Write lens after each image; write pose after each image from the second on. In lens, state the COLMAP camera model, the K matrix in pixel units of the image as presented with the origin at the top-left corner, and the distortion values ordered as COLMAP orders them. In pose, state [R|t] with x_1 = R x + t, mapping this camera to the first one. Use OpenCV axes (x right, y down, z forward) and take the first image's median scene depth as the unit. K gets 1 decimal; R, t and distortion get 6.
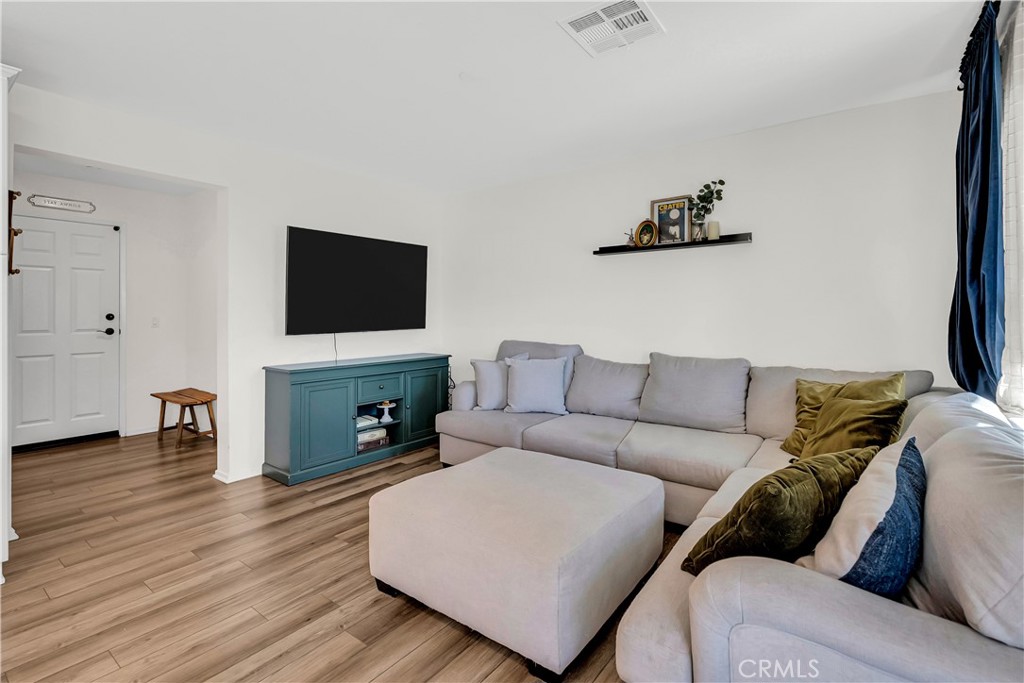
lens RADIAL K [[468.8, 0, 500.3], [0, 468.8, 311.5], [0, 0, 1]] dist [-0.002705, 0.001280]
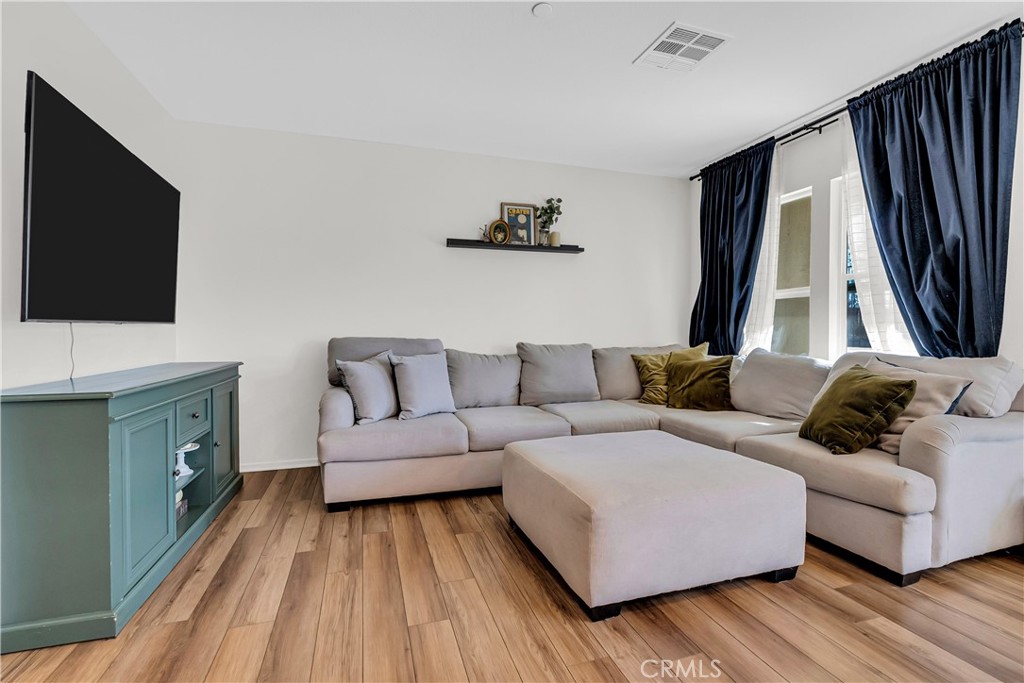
lens RADIAL K [[468.8, 0, 506.2], [0, 468.8, 340.2], [0, 0, 1]] dist [-0.002705, 0.001280]
pose [[0.576406, -0.012751, 0.817064, -0.574228], [-0.006639, 0.999772, 0.020285, 0.059020], [-0.817137, -0.017117, 0.576190, 0.390456]]
